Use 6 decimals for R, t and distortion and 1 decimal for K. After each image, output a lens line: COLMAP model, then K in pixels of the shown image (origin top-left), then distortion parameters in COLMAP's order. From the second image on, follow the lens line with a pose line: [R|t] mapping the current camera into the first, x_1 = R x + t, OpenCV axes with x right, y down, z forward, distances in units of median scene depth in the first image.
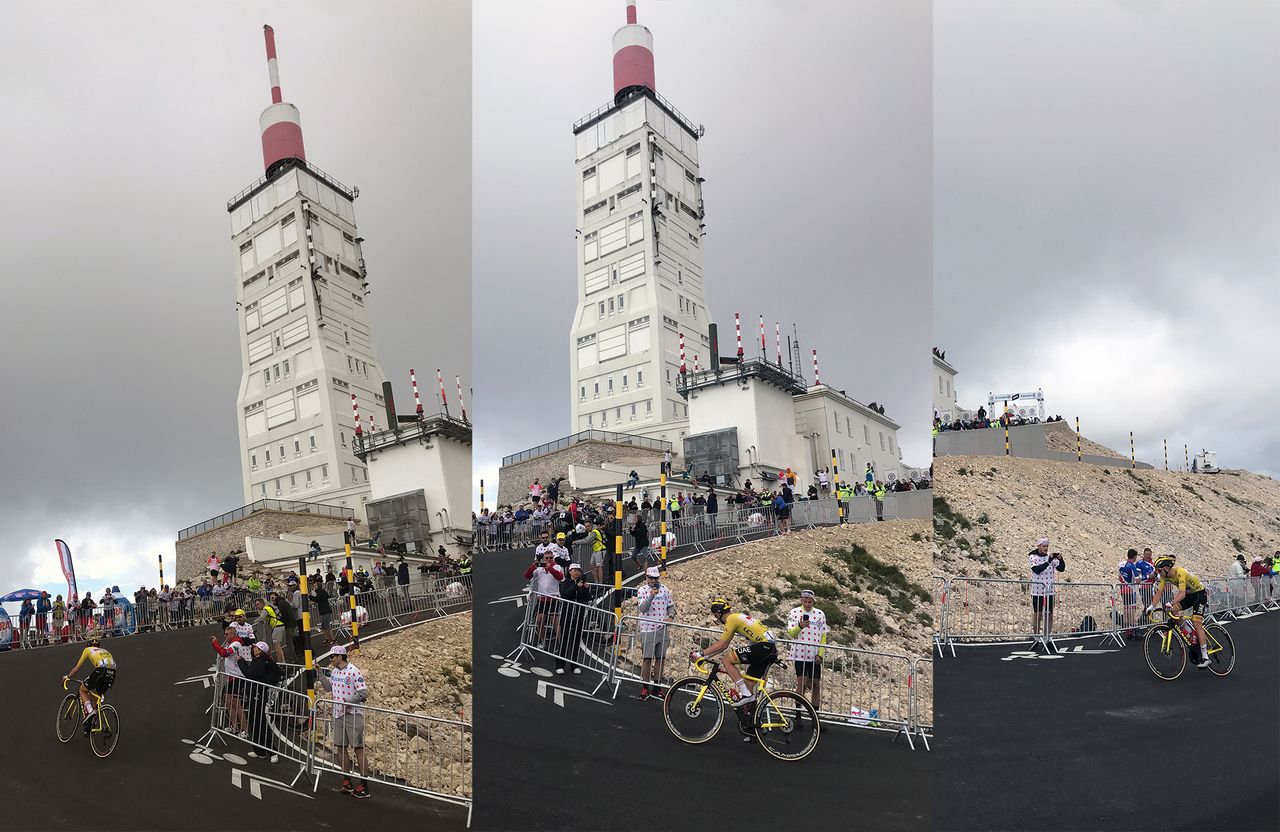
lens RADIAL K [[682.4, 0, 638.1], [0, 682.4, 421.7], [0, 0, 1]] dist [0.003955, 0.000736]
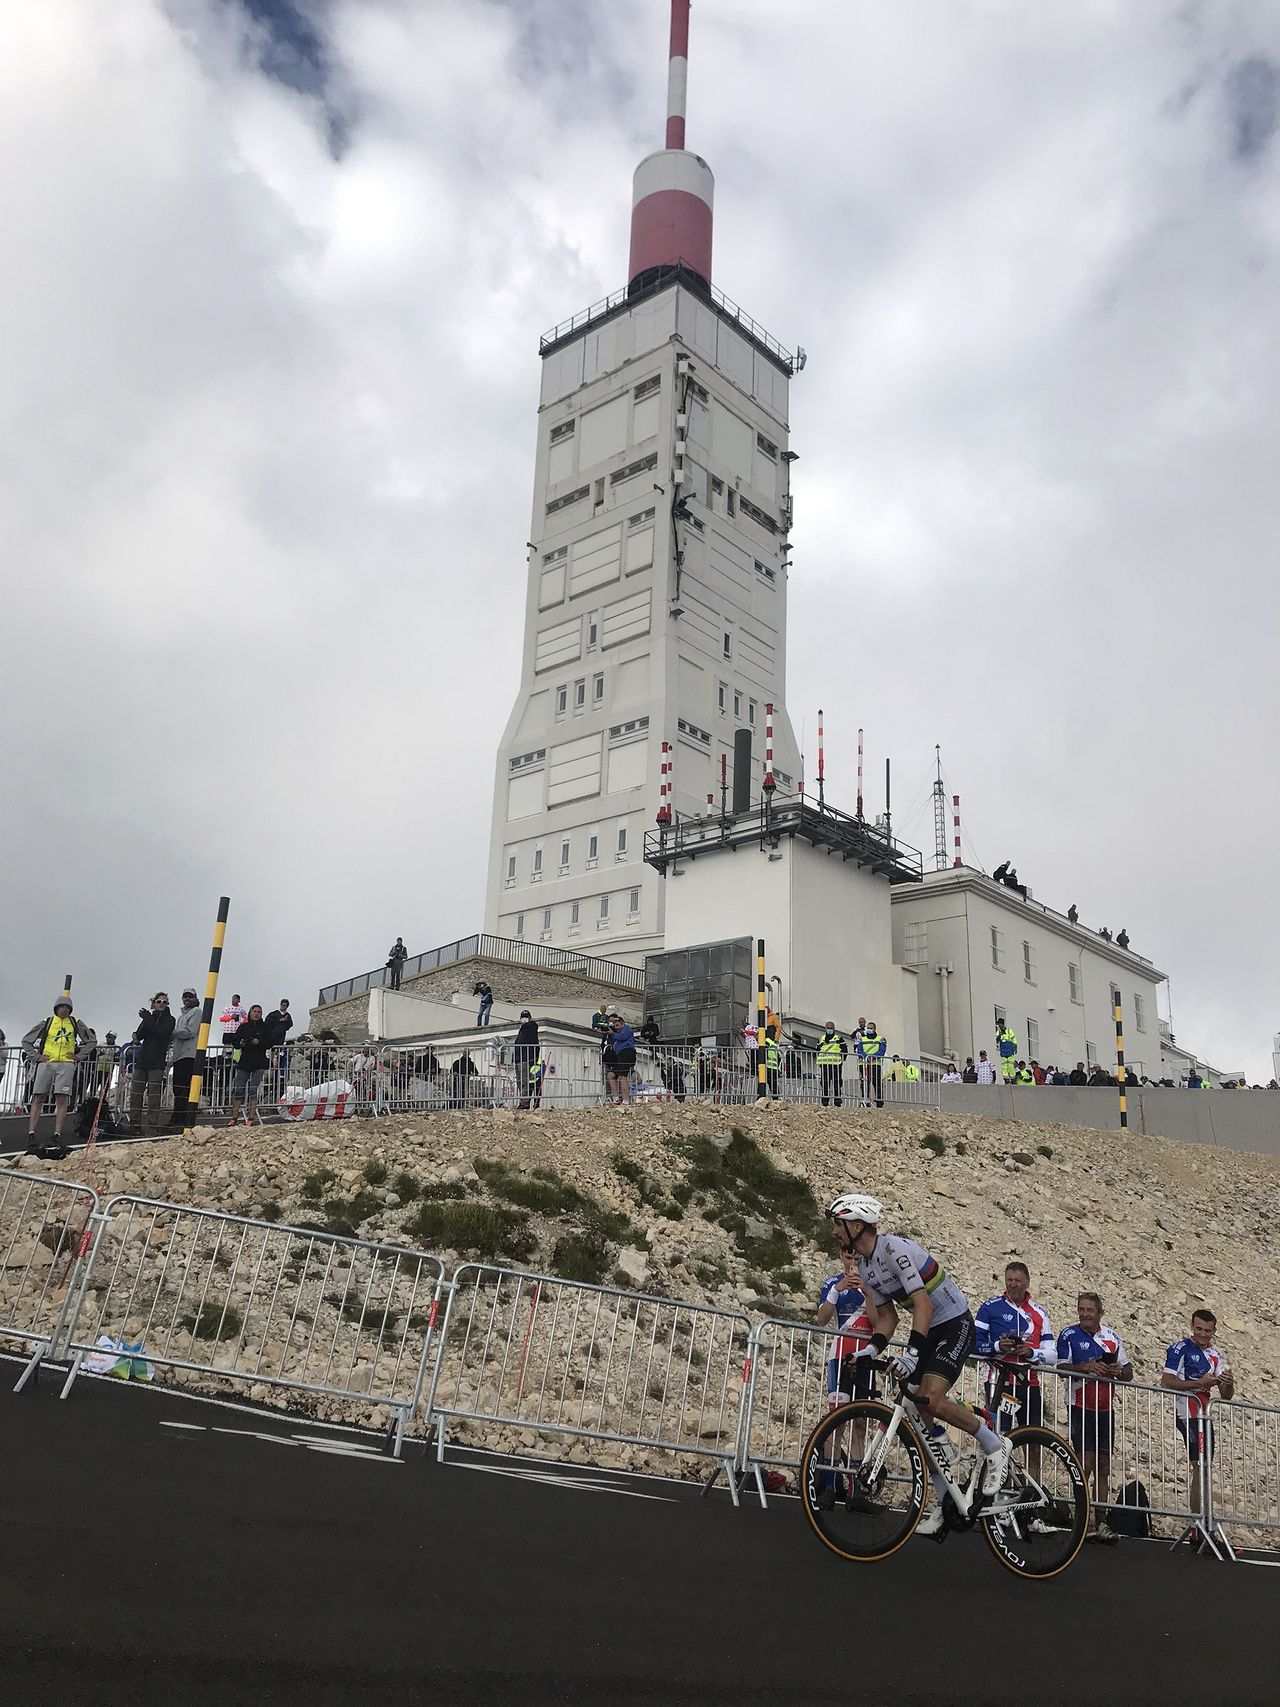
lens RADIAL K [[1386.2, 0, 690.6], [0, 1386.2, 884.5], [0, 0, 1]] dist [0.017249, -0.027587]
pose [[0.996312, 0.058136, -0.063113, 0.111919], [-0.062228, 0.995948, -0.064921, 0.025795], [0.059083, 0.068608, 0.995893, 0.020677]]
